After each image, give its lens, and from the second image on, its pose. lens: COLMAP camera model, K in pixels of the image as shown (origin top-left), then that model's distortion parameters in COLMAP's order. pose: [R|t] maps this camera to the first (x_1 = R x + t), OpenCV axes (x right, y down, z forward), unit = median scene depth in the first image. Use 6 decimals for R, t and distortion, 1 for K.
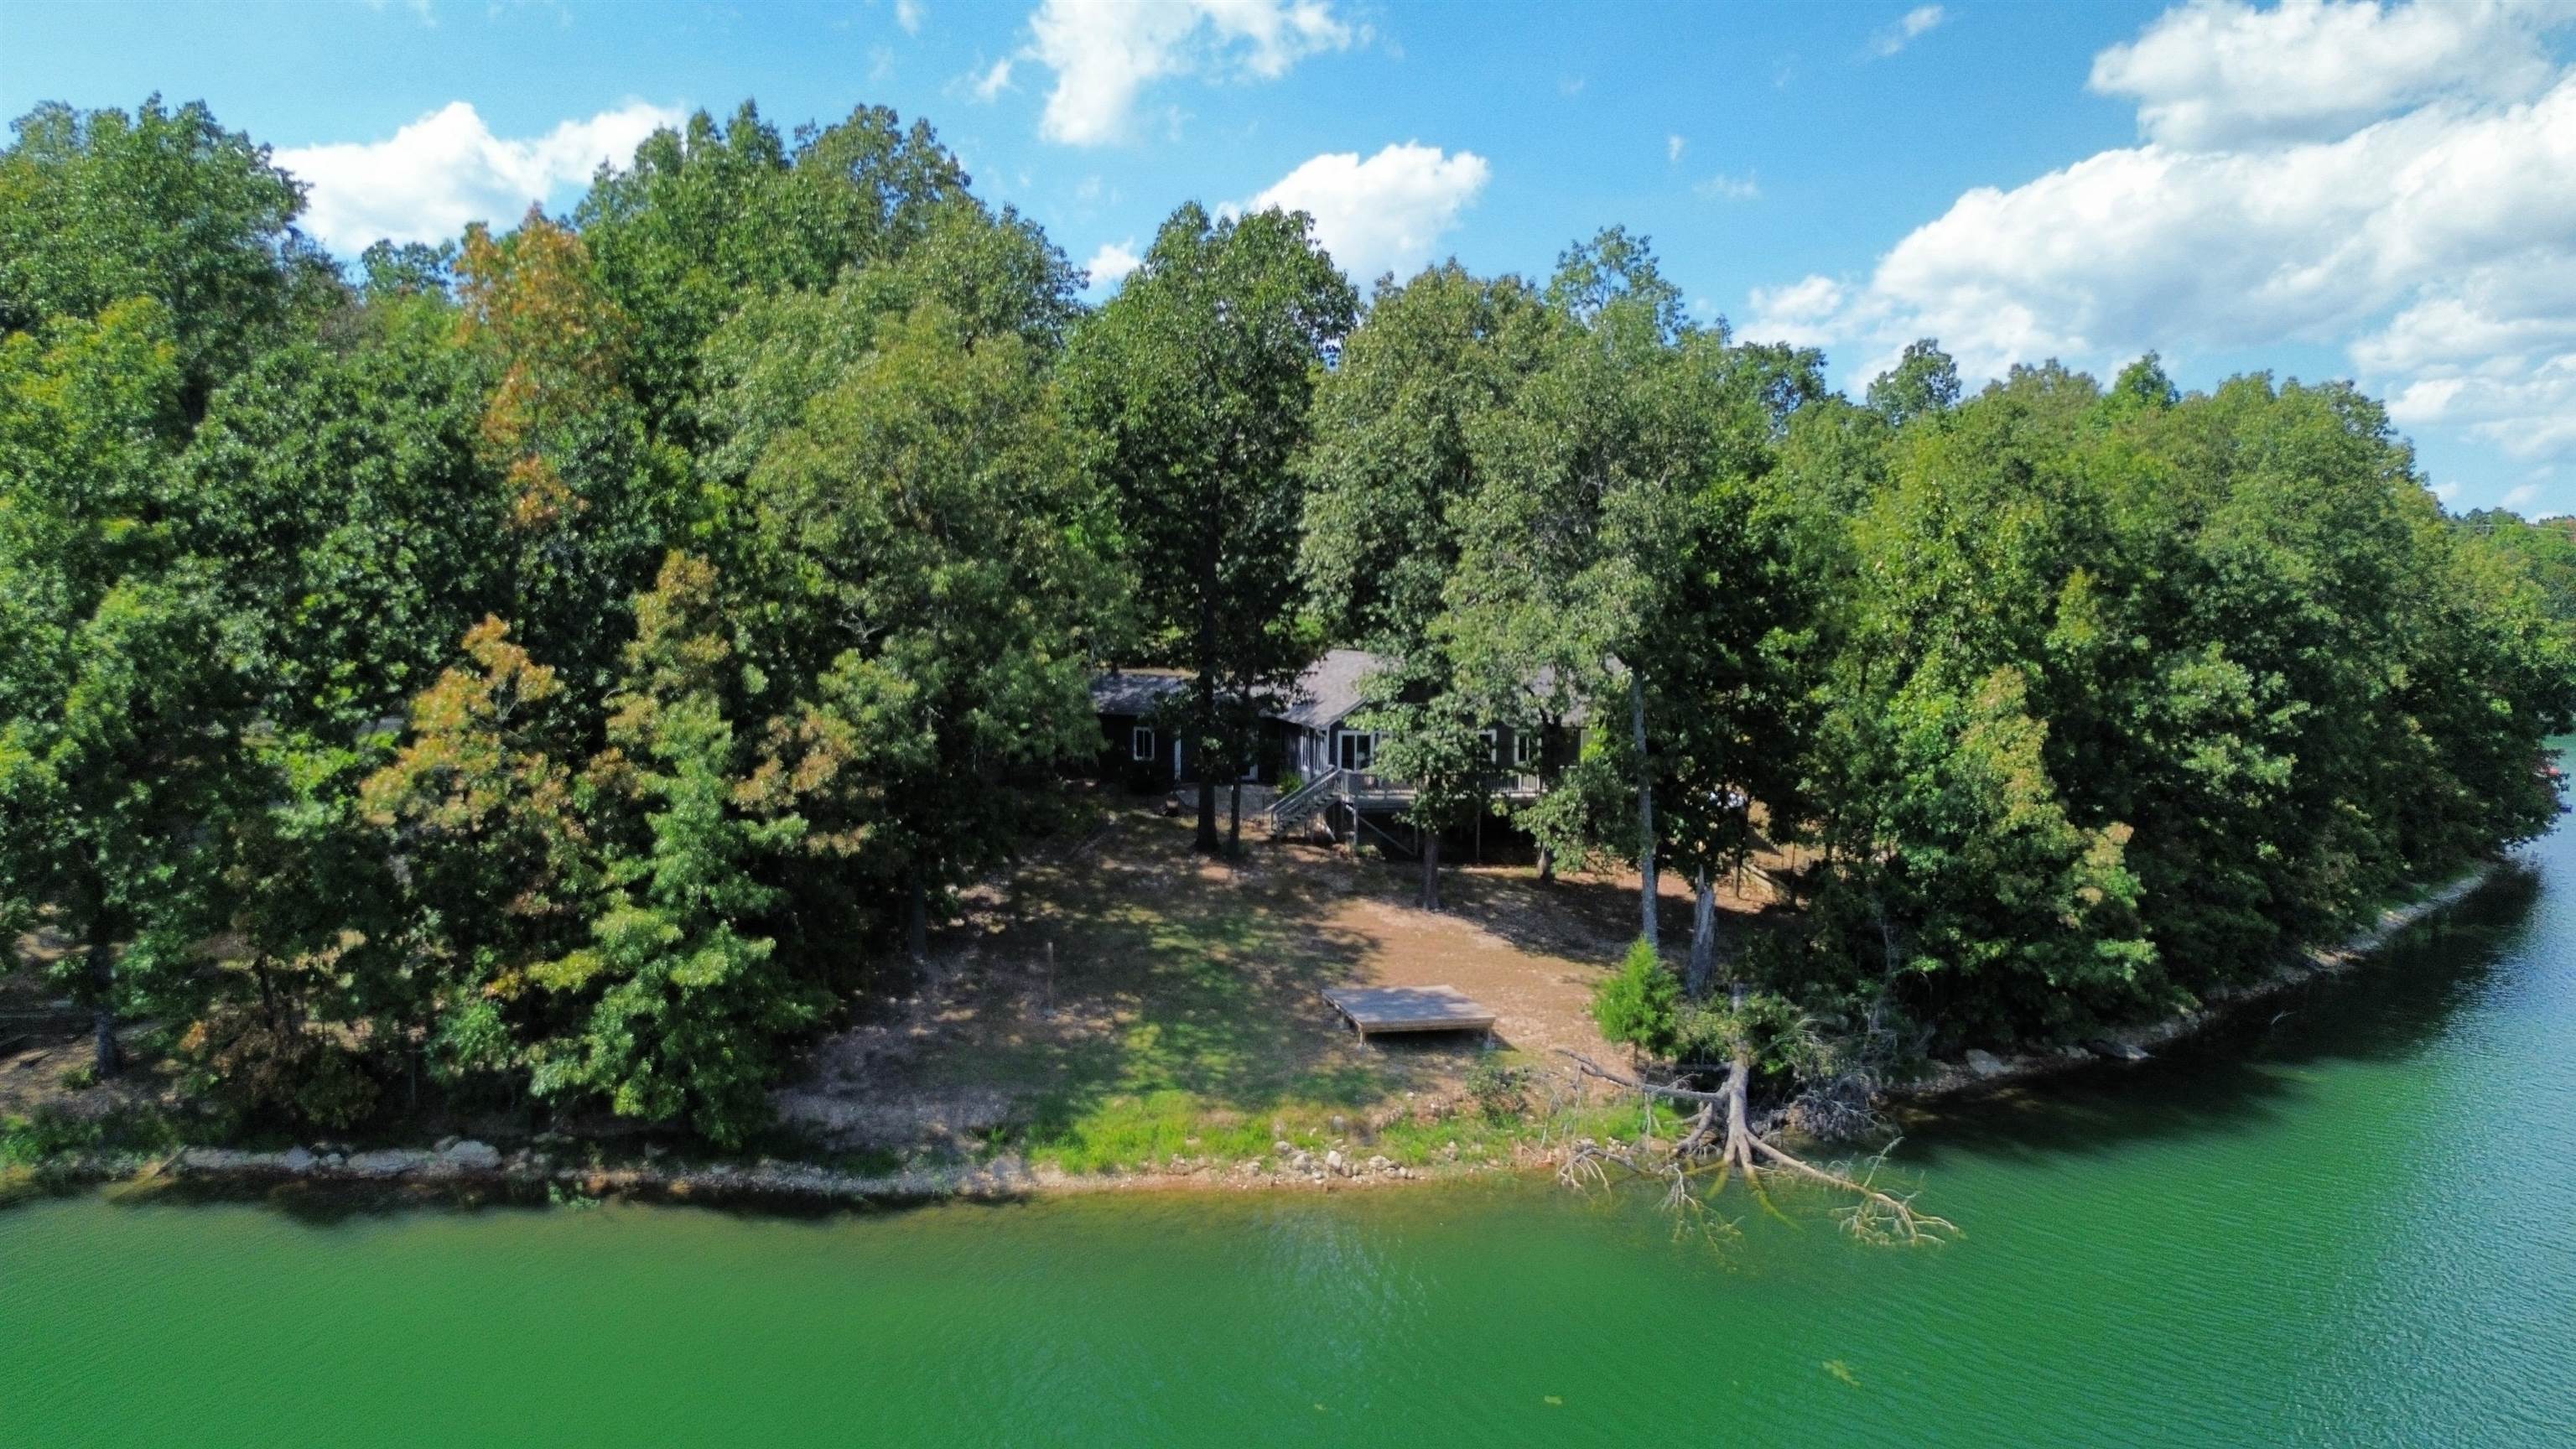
lens RADIAL K [[1868.8, 0, 1283.7], [0, 1868.8, 722.5], [0, 0, 1]] dist [0.053146, -0.058987]
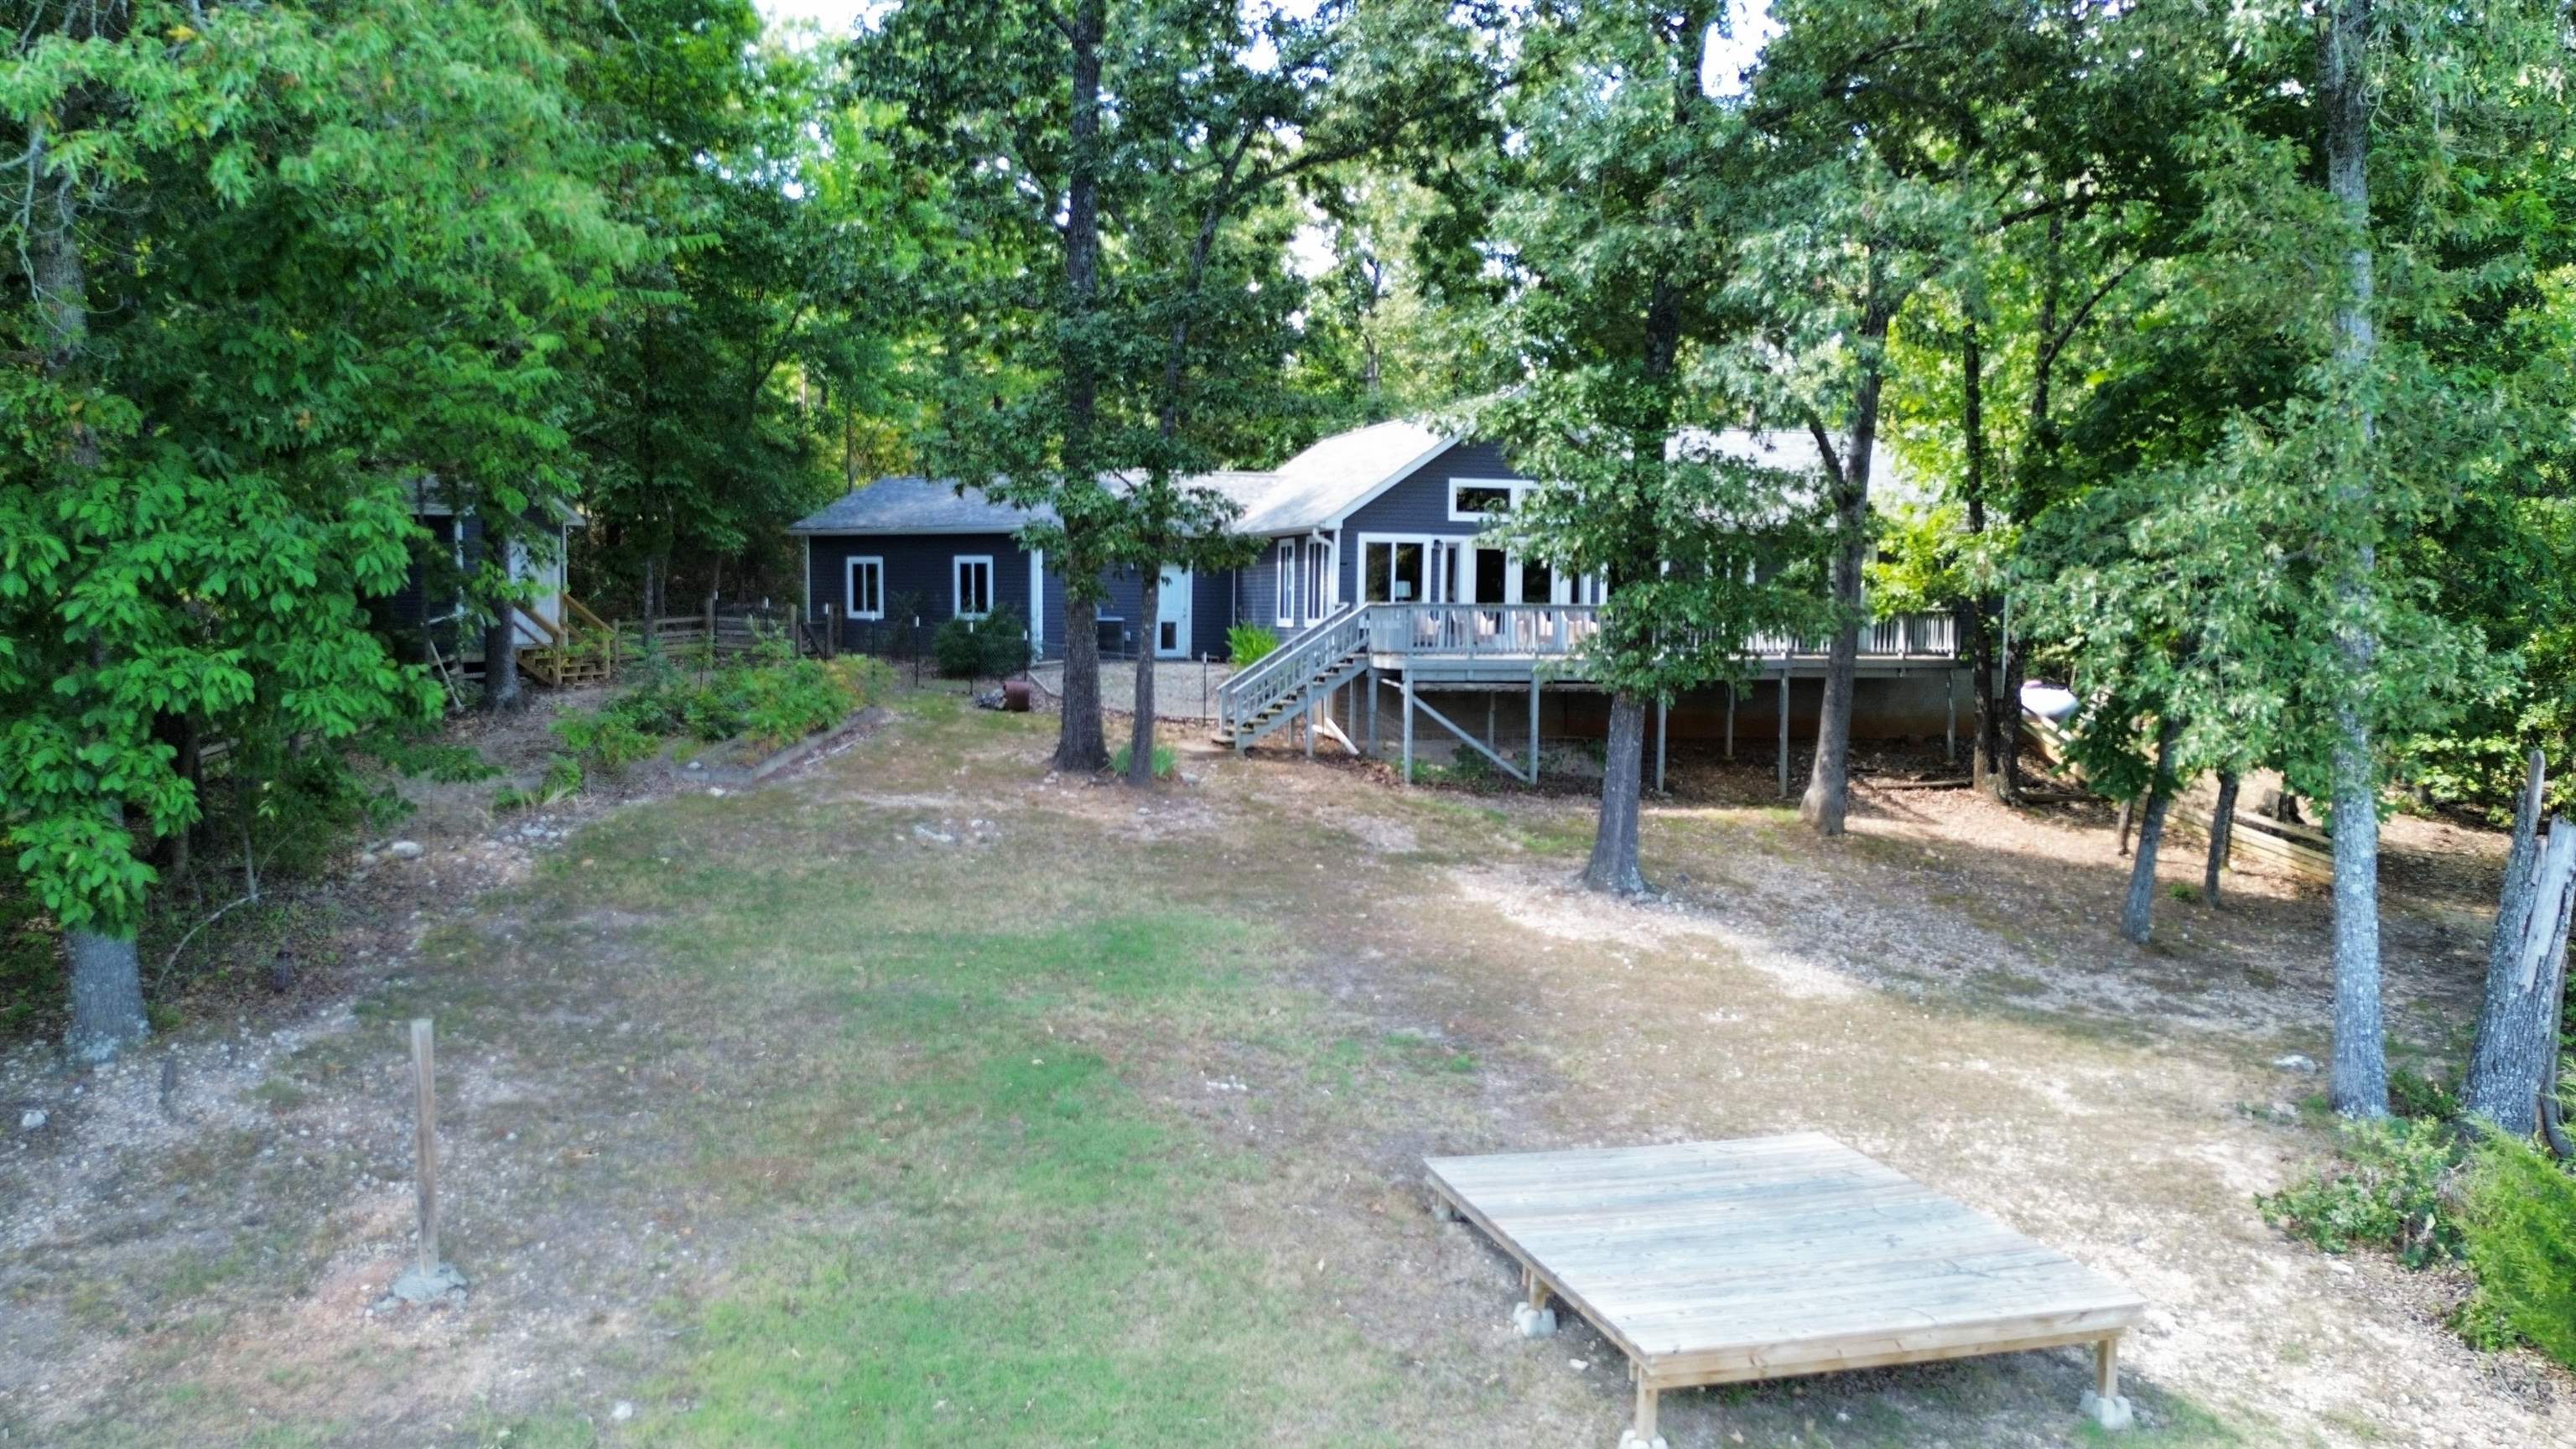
lens RADIAL K [[1868.8, 0, 1269.9], [0, 1868.8, 726.0], [0, 0, 1]] dist [0.053146, -0.058987]
pose [[0.999391, -0.001627, 0.034863, -0.010993], [0.001587, 0.999998, 0.001181, 0.054108], [-0.034865, -0.001125, 0.999391, 0.516981]]
